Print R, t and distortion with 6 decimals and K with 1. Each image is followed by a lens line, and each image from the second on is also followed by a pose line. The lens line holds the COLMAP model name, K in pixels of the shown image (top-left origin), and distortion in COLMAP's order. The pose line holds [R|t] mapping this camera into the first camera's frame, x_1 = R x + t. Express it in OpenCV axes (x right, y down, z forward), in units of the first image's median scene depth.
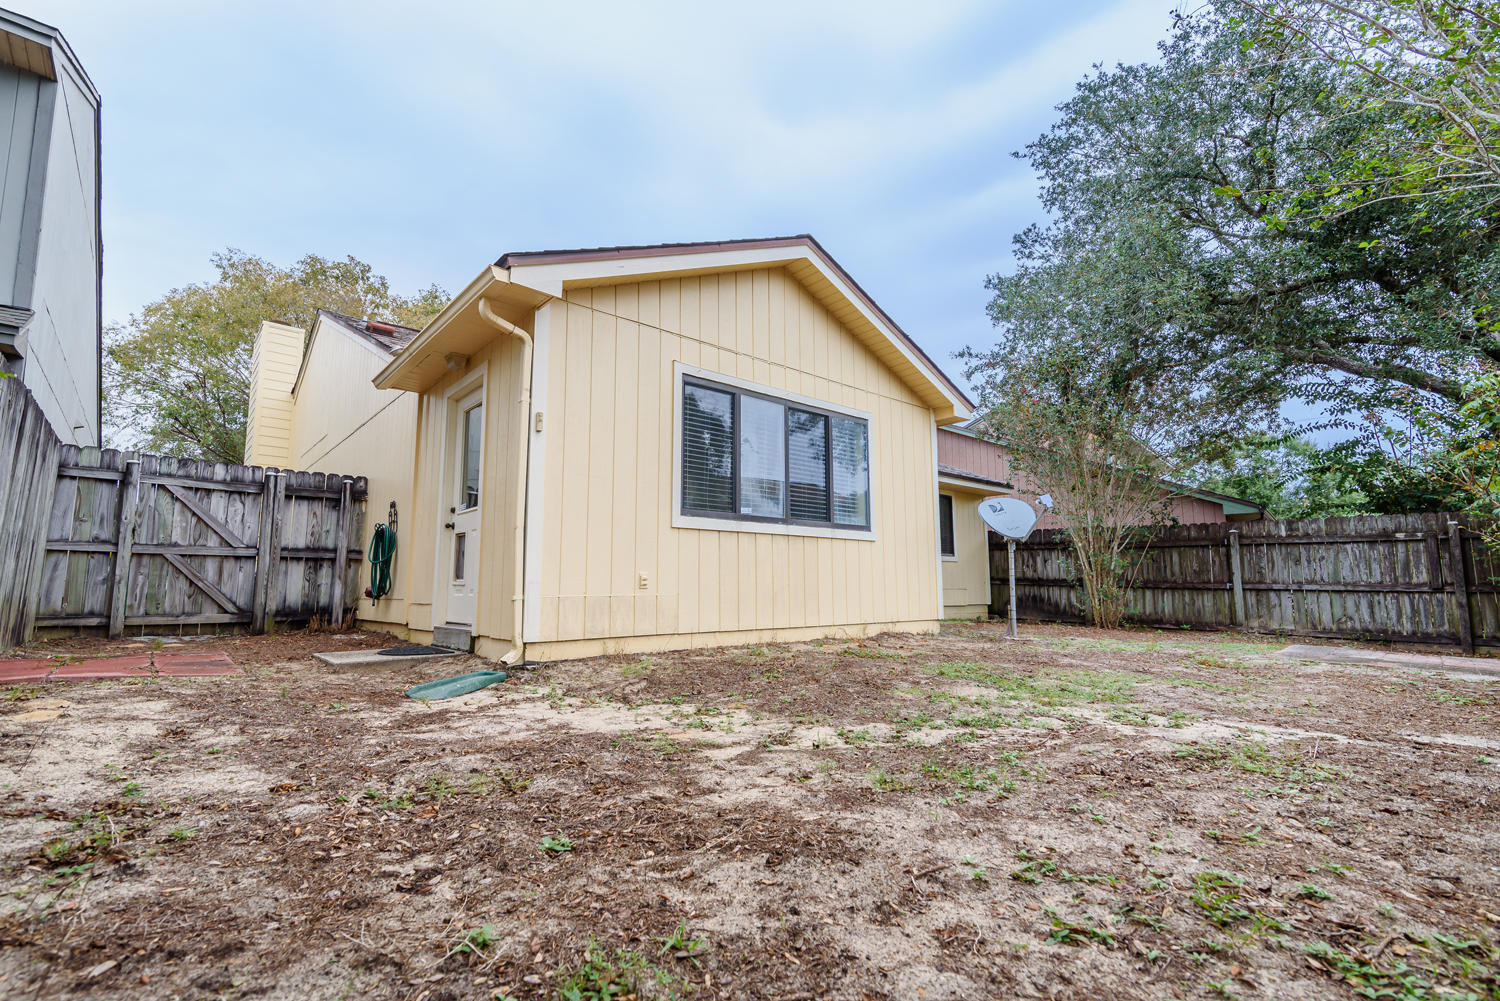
lens RADIAL K [[693.9, 0, 767.0], [0, 693.9, 512.3], [0, 0, 1]] dist [0.016478, -0.000060]
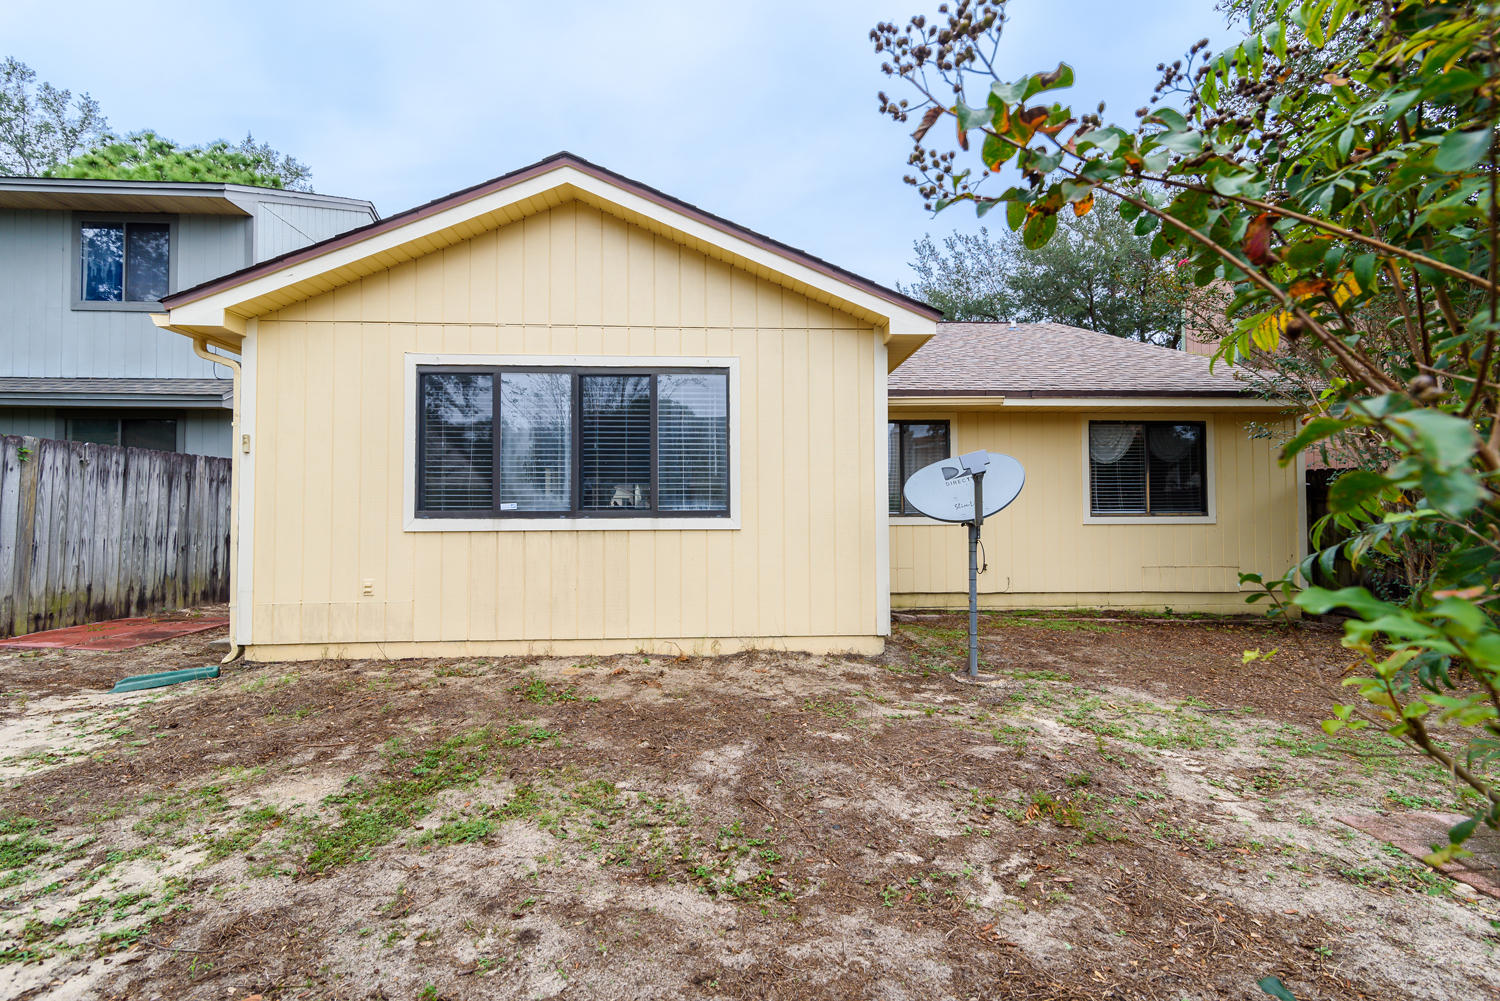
lens RADIAL K [[682.1, 0, 746.5], [0, 682.1, 509.3], [0, 0, 1]] dist [0.013097, -0.000376]
pose [[0.775731, -0.005076, -0.631043, 0.630854], [0.070276, 0.994443, 0.078390, -0.038043], [0.627138, -0.105156, 0.771777, 0.433870]]
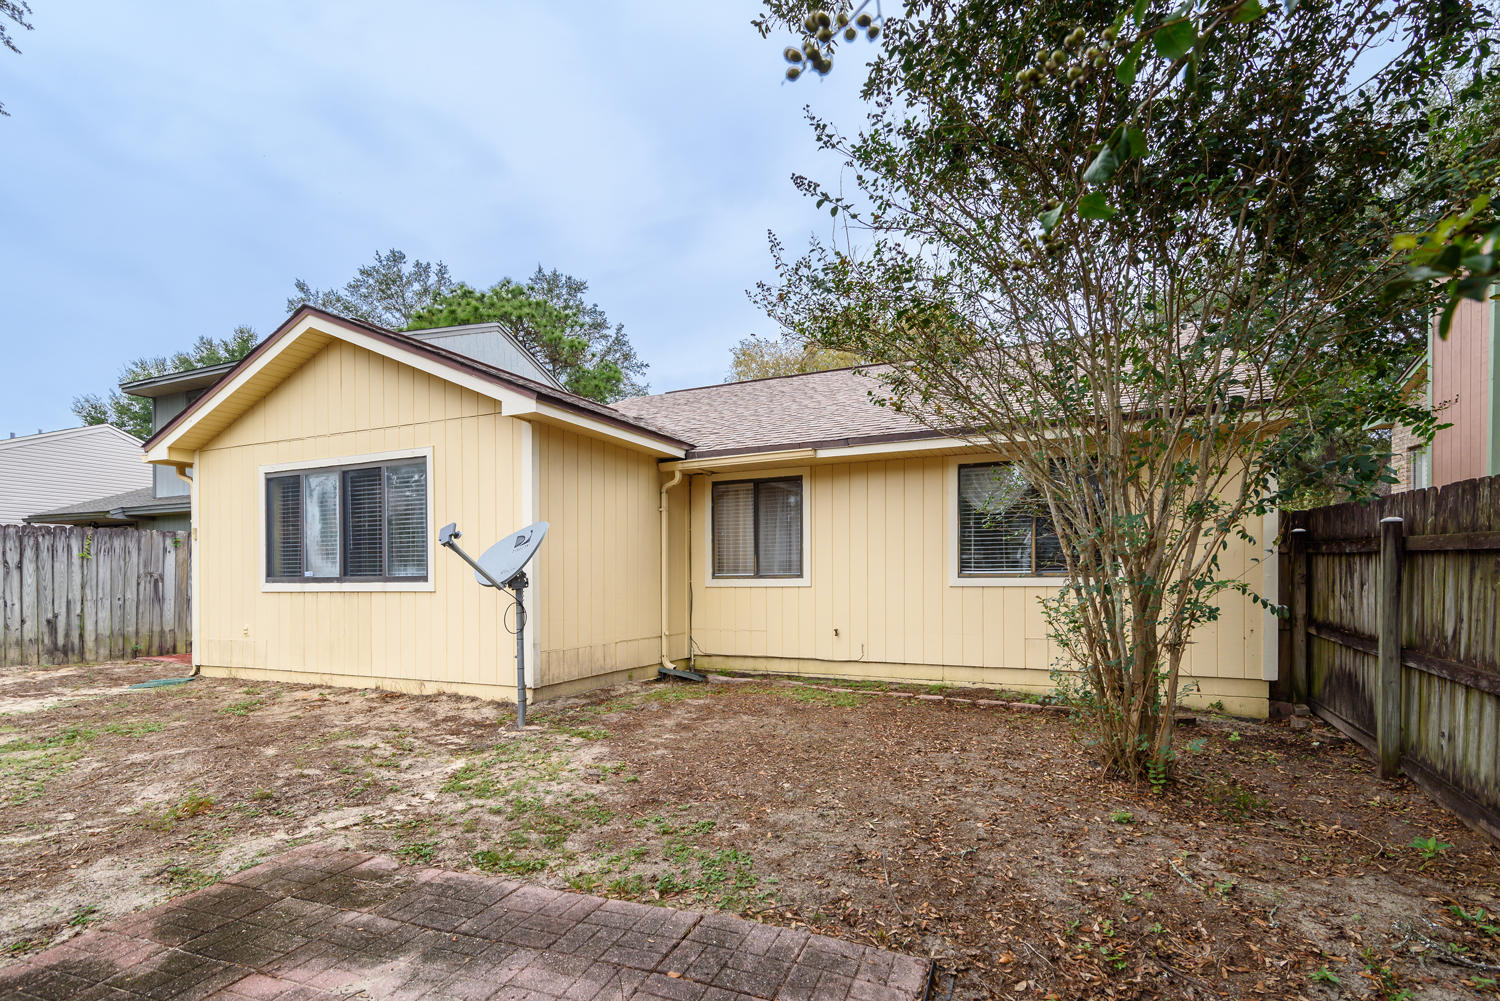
lens RADIAL K [[711.7, 0, 750.7], [0, 711.7, 585.2], [0, 0, 1]] dist [0.018784, -0.000016]
pose [[0.396640, 0.013190, -0.917880, 1.173607], [0.109534, 0.992073, 0.061589, 0.020745], [0.911416, -0.124967, 0.392051, 1.009760]]
